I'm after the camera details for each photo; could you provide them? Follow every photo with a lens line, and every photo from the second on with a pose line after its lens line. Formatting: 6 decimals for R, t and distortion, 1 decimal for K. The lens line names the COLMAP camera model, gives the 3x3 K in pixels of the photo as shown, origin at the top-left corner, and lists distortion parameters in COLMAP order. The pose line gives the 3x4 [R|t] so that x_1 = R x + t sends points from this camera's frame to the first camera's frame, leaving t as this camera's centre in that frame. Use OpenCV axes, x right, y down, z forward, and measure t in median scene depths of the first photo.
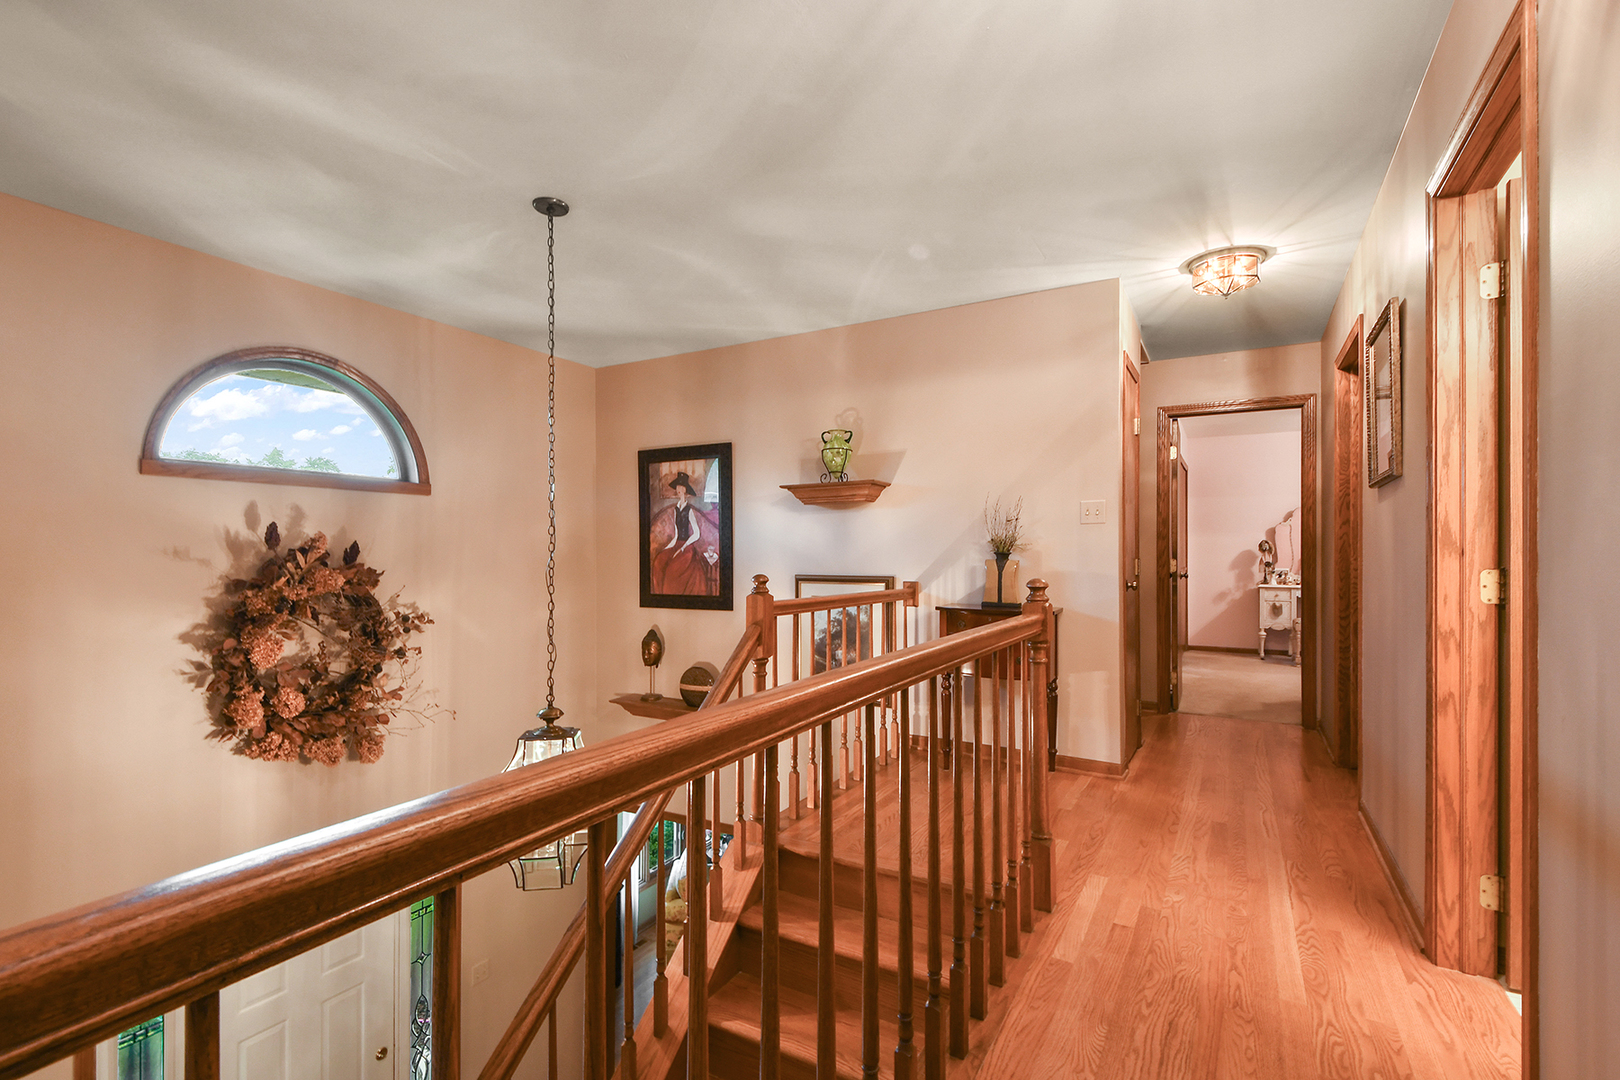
lens RADIAL K [[722.6, 0, 813.7], [0, 722.6, 548.5], [0, 0, 1]] dist [0.007290, -0.007300]
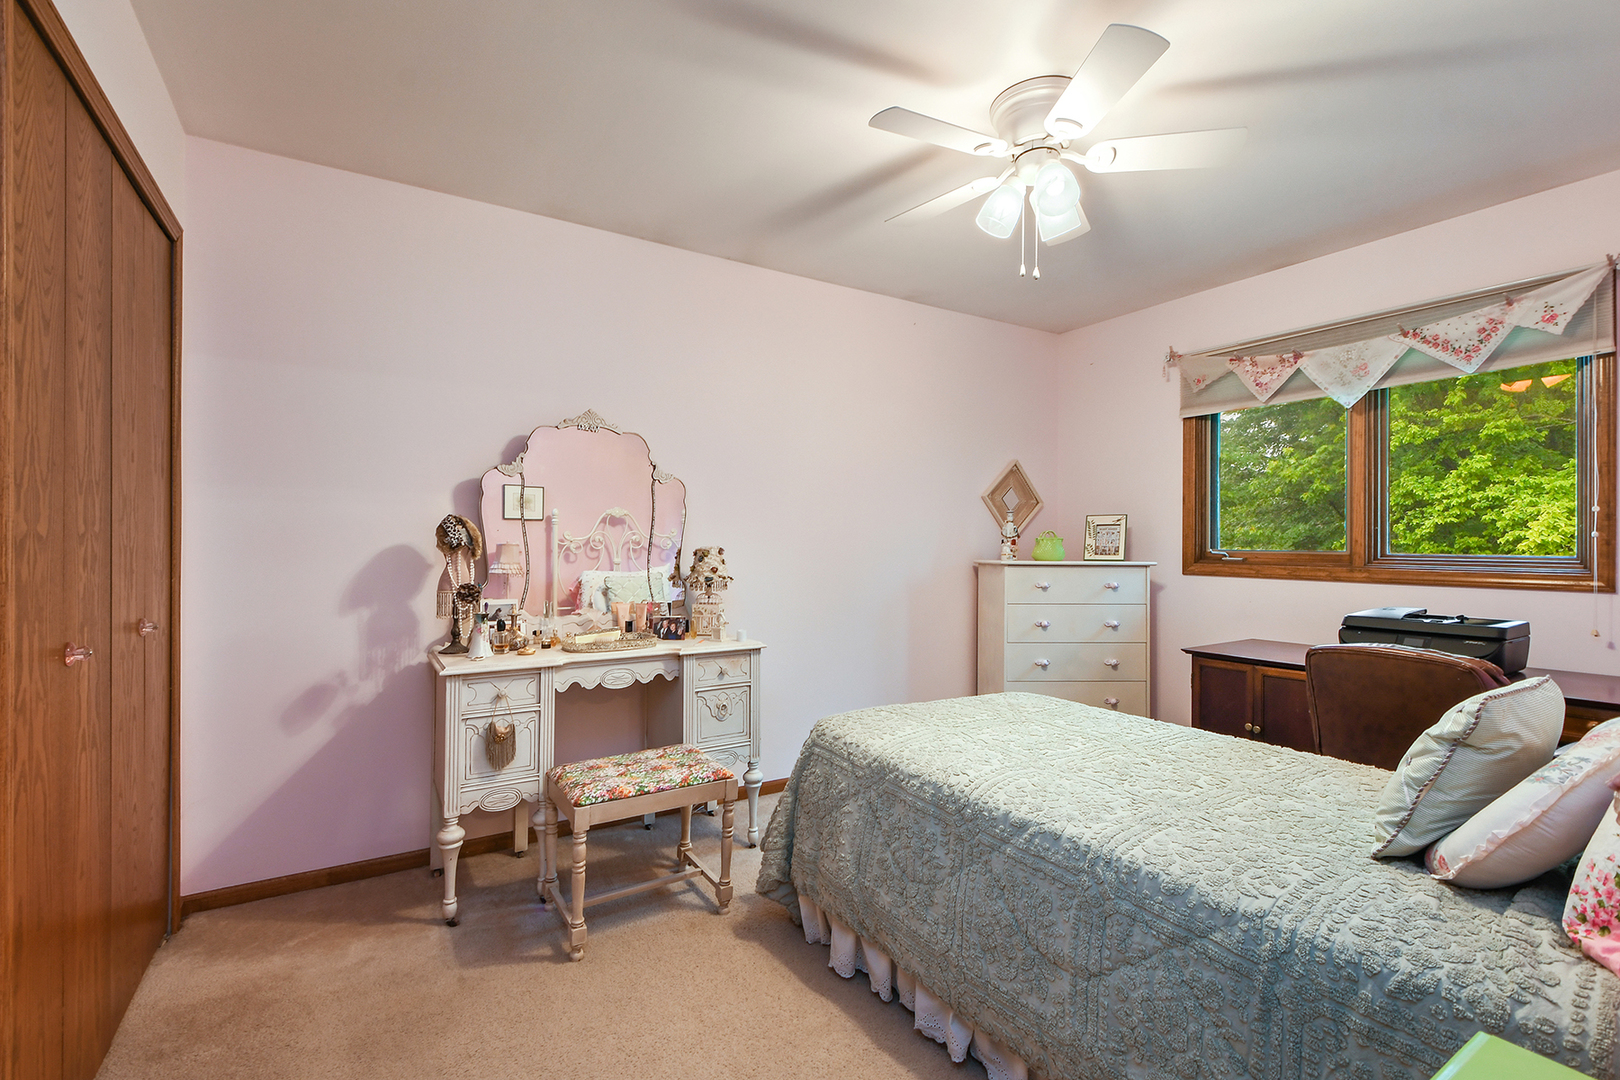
lens RADIAL K [[722.6, 0, 810.2], [0, 722.6, 541.2], [0, 0, 1]] dist [0.007290, -0.007300]
pose [[0.469738, -0.000089, 0.882806, 0.417947], [-0.004117, 0.999989, 0.002292, -0.001580], [-0.882796, -0.004711, 0.469732, 0.716062]]
